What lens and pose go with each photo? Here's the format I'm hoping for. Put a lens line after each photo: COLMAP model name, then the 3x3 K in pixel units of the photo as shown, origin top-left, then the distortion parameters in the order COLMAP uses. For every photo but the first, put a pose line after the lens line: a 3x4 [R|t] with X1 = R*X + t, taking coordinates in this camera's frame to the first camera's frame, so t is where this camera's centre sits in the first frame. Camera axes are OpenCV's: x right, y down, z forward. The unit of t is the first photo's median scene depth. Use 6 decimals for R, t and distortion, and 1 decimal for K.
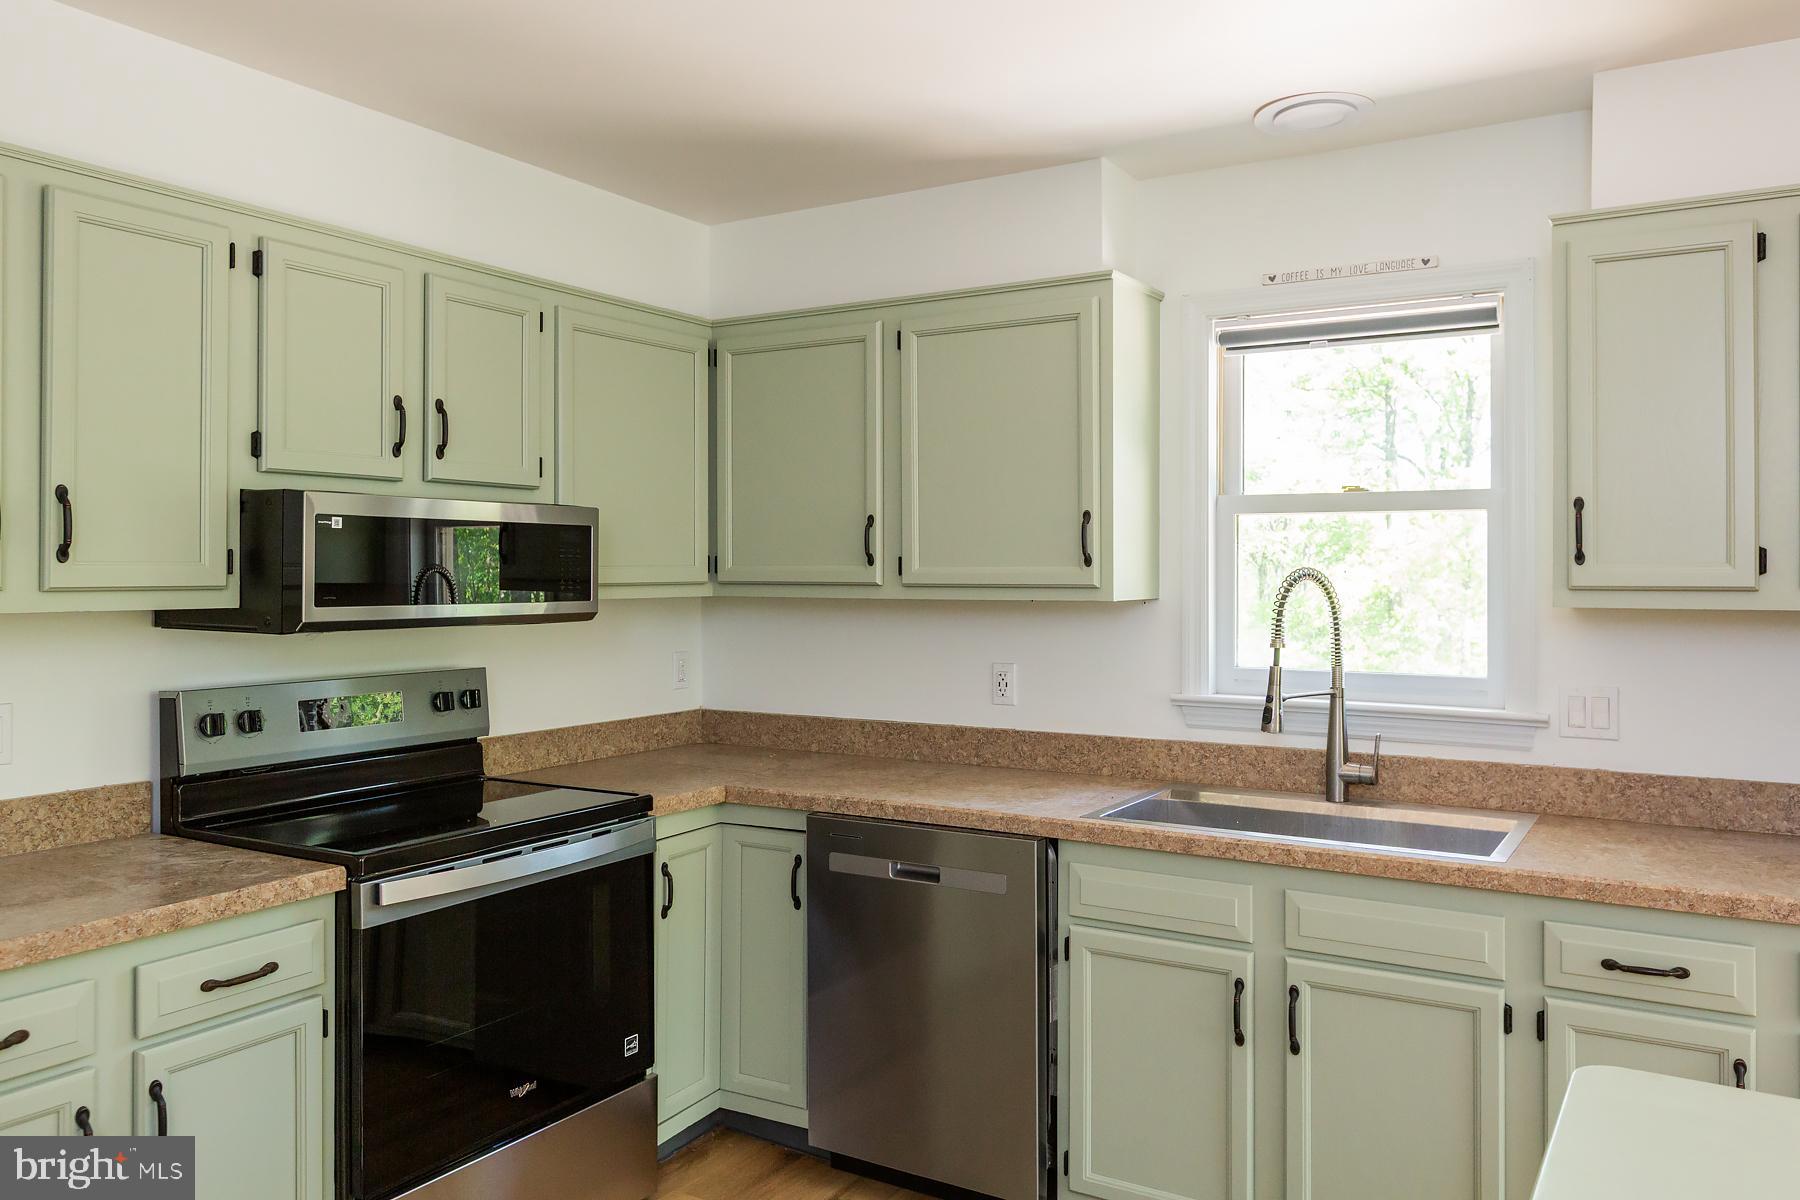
lens RADIAL K [[1319.4, 0, 932.3], [0, 1319.4, 559.8], [0, 0, 1]] dist [0.000123, -0.004145]
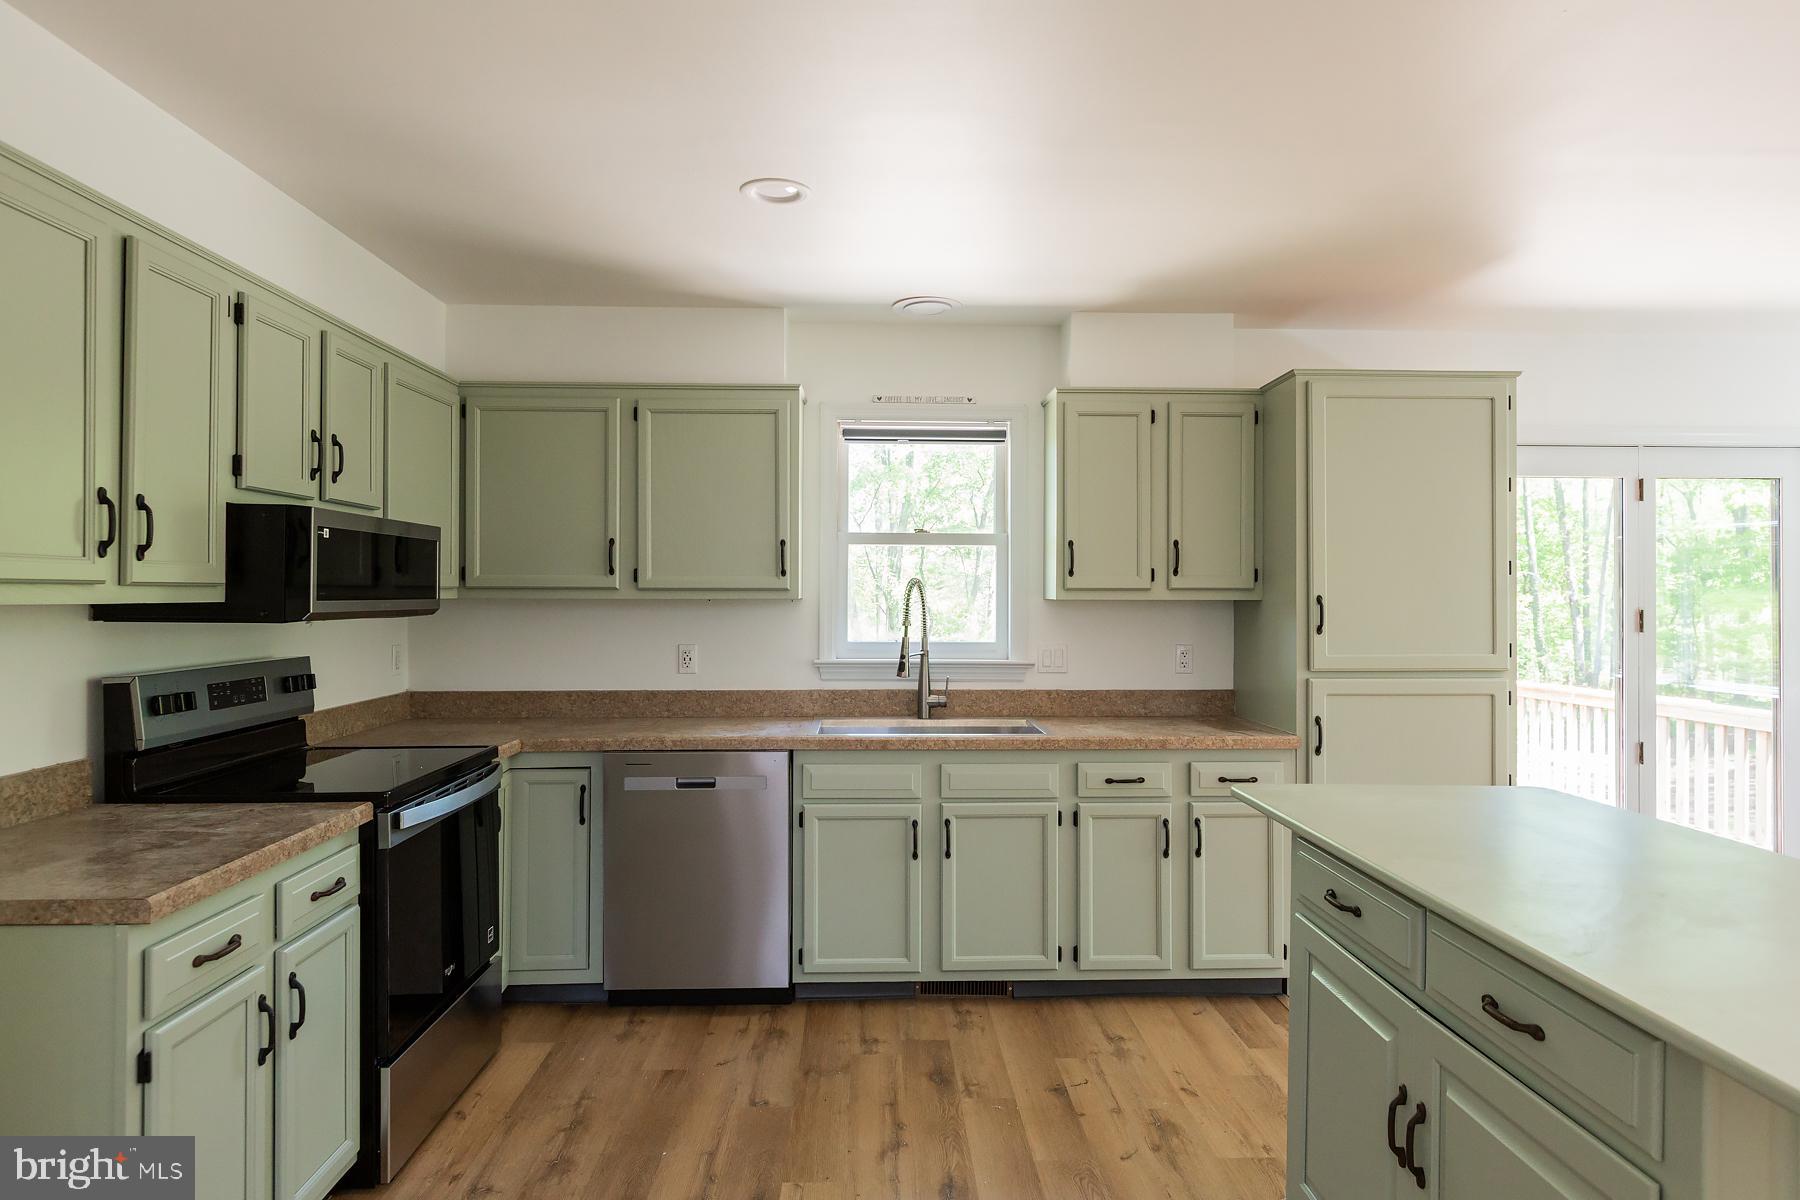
lens RADIAL K [[1075.7, 0, 898.9], [0, 1075.7, 582.2], [0, 0, 1]] dist [-0.000990, -0.001877]
pose [[0.840070, 0.006393, 0.542440, -0.458621], [-0.006400, 0.999978, -0.001874, 0.013938], [-0.542440, -0.001897, 0.840092, -0.123438]]
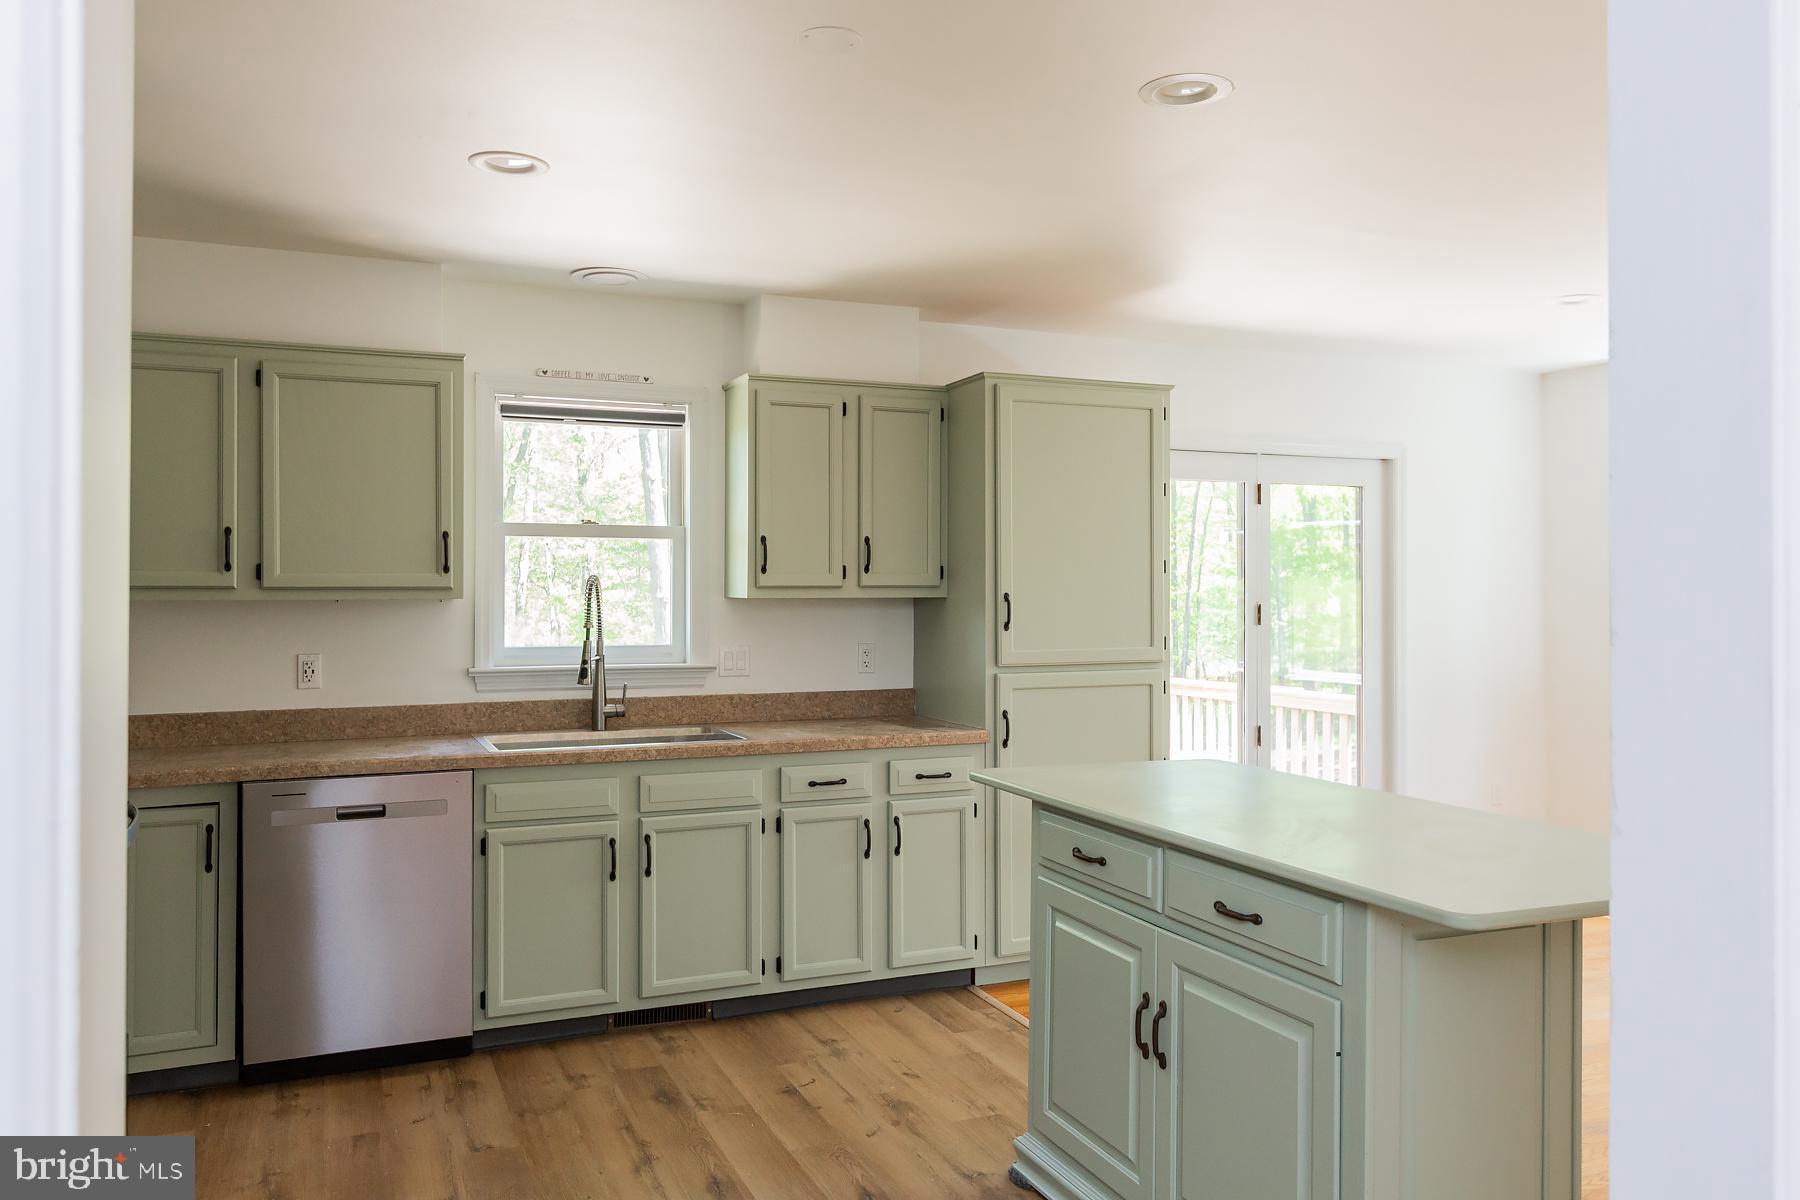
lens RADIAL K [[1346.0, 0, 902.2], [0, 1346.0, 576.9], [0, 0, 1]] dist [0.008131, -0.003444]
pose [[0.582332, 0.005009, 0.812935, -0.742350], [-0.006569, 0.999977, -0.001456, 0.008153], [-0.812924, -0.004493, 0.582352, -0.174045]]
